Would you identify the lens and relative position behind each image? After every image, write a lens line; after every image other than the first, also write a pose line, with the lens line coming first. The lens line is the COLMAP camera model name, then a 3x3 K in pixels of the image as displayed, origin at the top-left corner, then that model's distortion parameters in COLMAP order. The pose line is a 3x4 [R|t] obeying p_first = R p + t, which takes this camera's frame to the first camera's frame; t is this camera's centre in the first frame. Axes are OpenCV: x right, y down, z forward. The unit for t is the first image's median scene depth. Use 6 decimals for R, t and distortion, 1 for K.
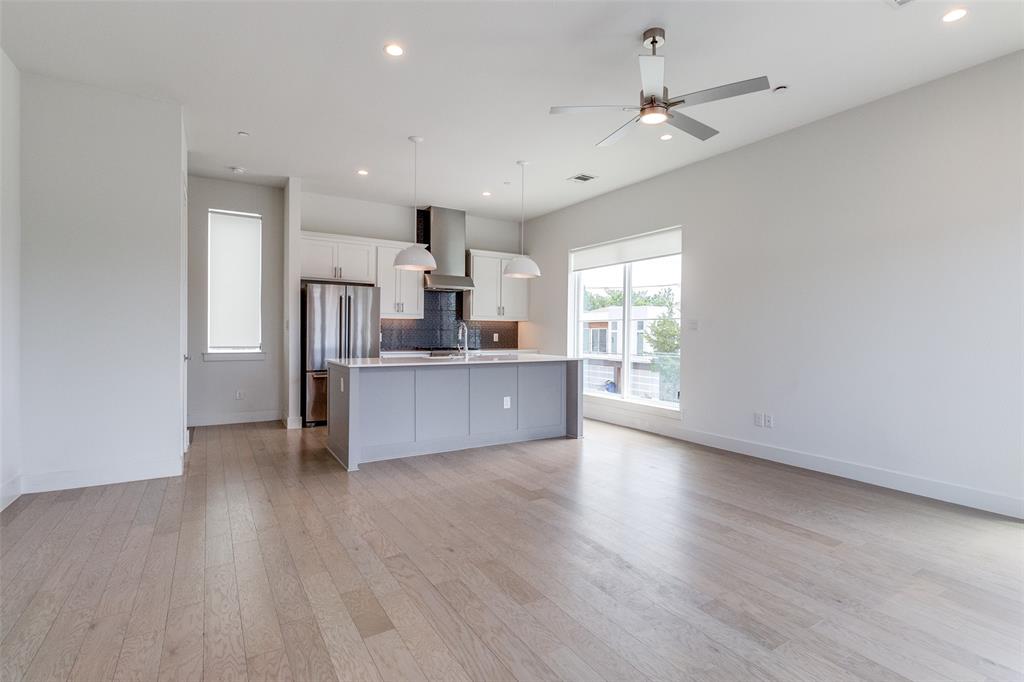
lens RADIAL K [[489.8, 0, 521.4], [0, 489.8, 343.2], [0, 0, 1]] dist [0.002370, 0.001664]
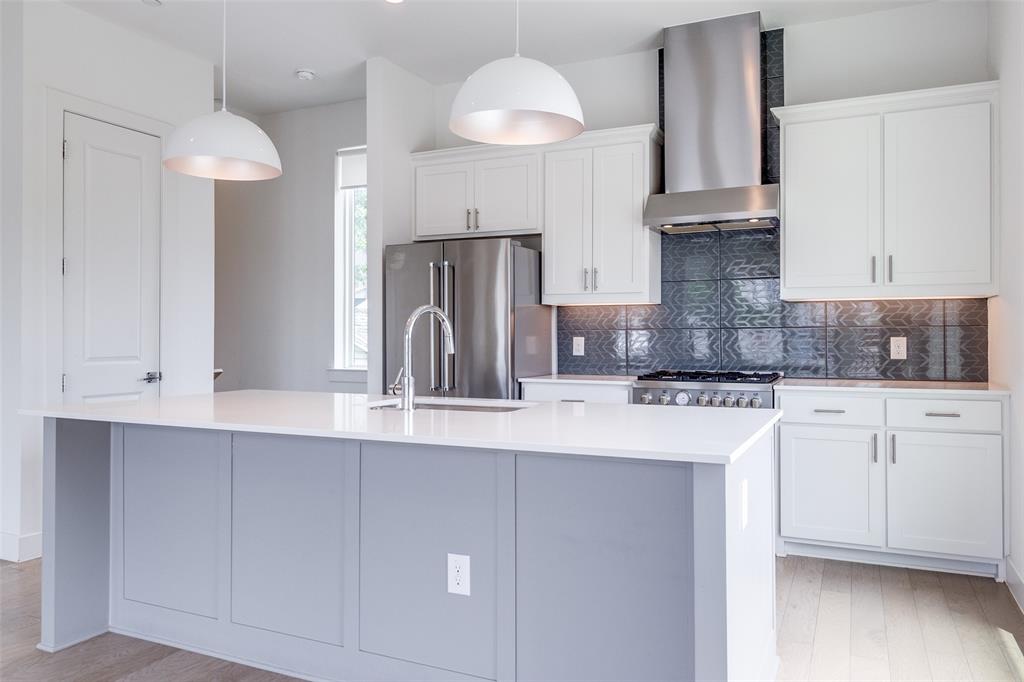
lens RADIAL K [[715.6, 0, 522.4], [0, 715.6, 334.2], [0, 0, 1]] dist [0.002590, -0.002250]
pose [[0.549741, -0.009131, -0.835285, 0.282504], [-0.012638, 0.999735, -0.019247, -0.011067], [0.835239, 0.021138, 0.549480, 0.649430]]
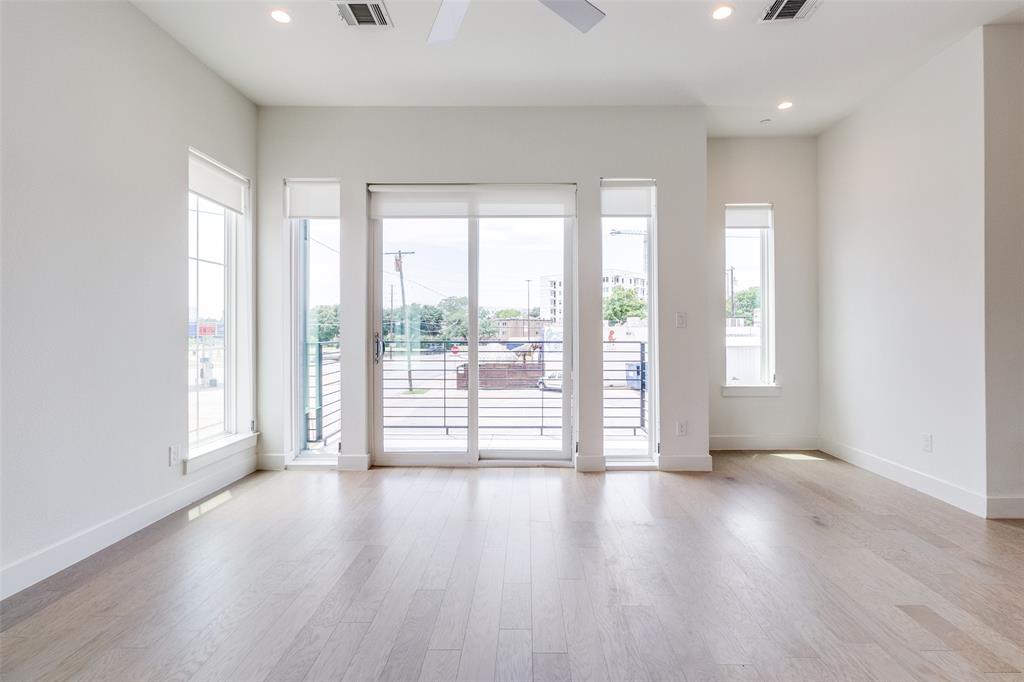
lens RADIAL K [[476.9, 0, 526.7], [0, 476.9, 328.1], [0, 0, 1]] dist [0.003092, 0.000102]
pose [[-0.846174, -0.005318, 0.532880, -0.039192], [0.003690, 0.999868, 0.015838, -0.011536], [-0.532894, 0.015368, -0.846042, 0.686566]]
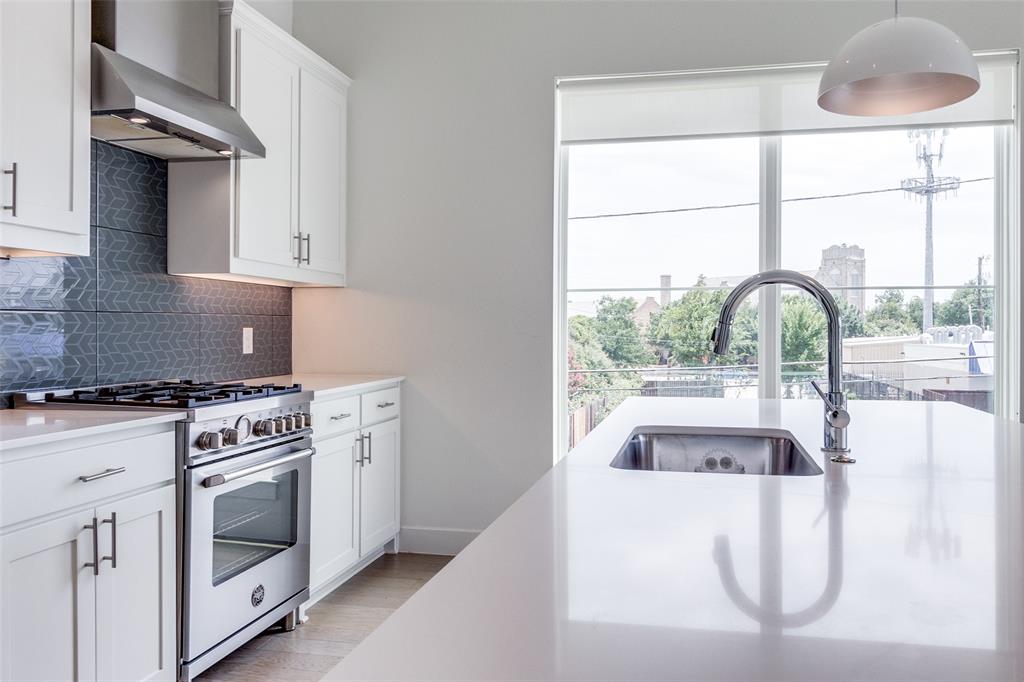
lens RADIAL K [[836.0, 0, 514.7], [0, 836.0, 330.6], [0, 0, 1]] dist [0.059067, 0.000900]
pose [[0.705313, -0.004268, 0.708883, -0.370008], [0.011464, 0.999920, -0.005387, -0.016828], [-0.708804, 0.011927, 0.705305, 0.695904]]
